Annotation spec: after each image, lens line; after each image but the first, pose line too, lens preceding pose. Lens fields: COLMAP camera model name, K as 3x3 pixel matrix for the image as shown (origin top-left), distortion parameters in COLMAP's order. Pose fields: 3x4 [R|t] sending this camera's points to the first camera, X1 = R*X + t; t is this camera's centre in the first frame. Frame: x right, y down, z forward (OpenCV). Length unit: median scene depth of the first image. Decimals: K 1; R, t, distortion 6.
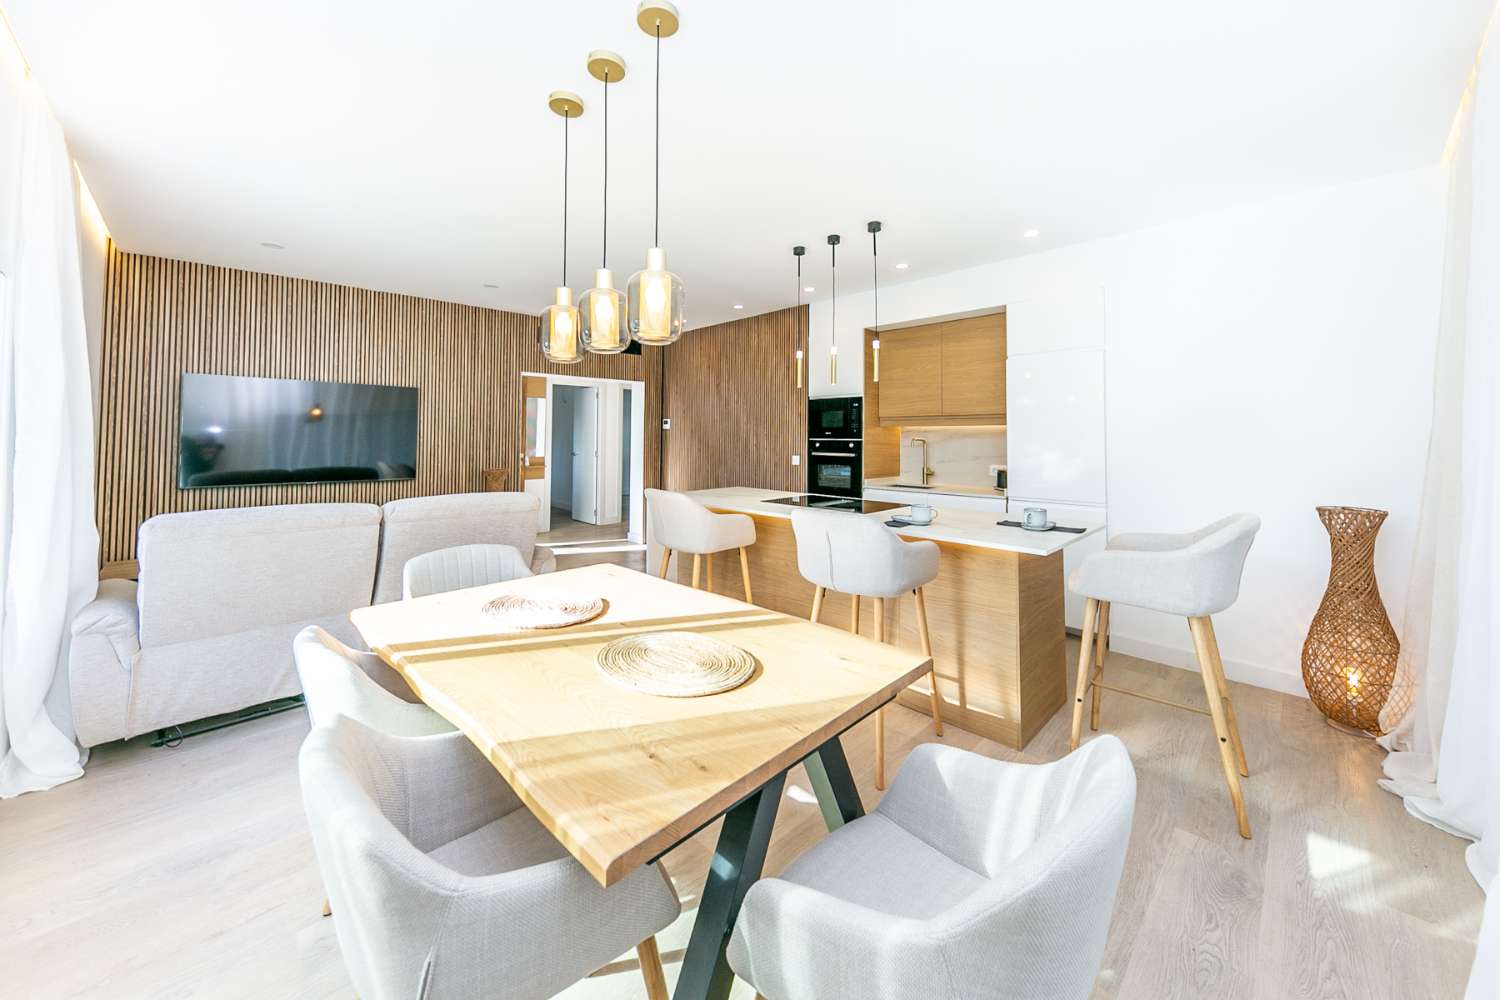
lens RADIAL K [[544.1, 0, 752.9], [0, 544.1, 423.0], [0, 0, 1]] dist [0.000987, -0.000006]
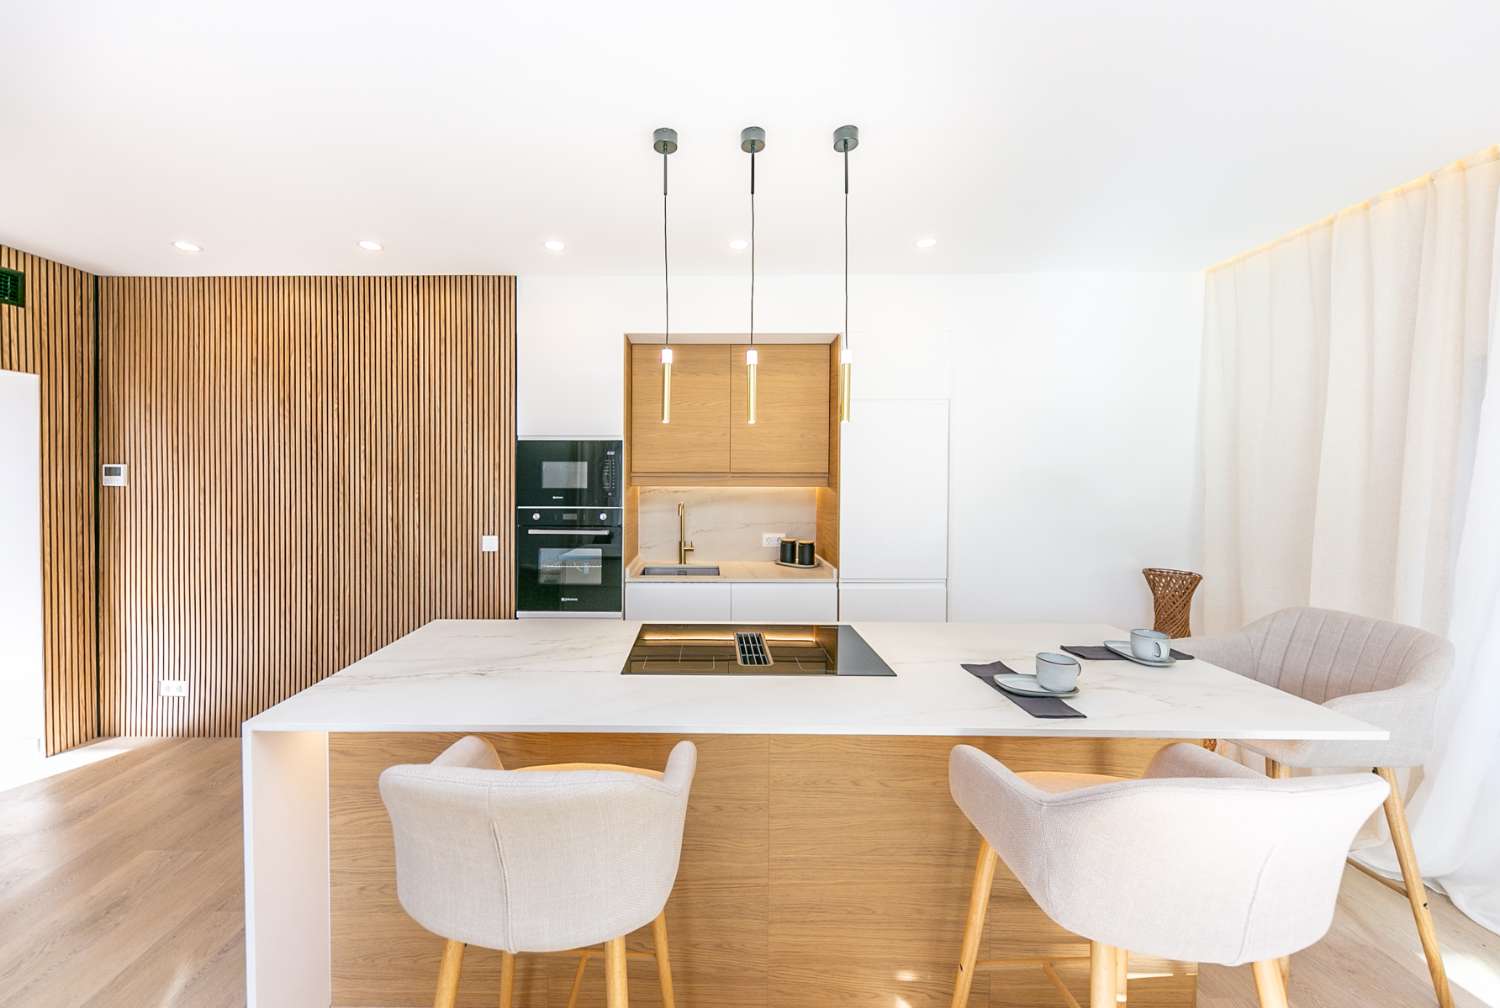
lens RADIAL K [[543.4, 0, 700.1], [0, 543.4, 486.8], [0, 0, 1]] dist [0.004233, 0.000011]
pose [[0.712997, -0.013249, 0.701042, -0.179106], [-0.017329, 0.999183, 0.036508, -0.018515], [-0.700953, -0.038178, 0.712185, 0.462695]]
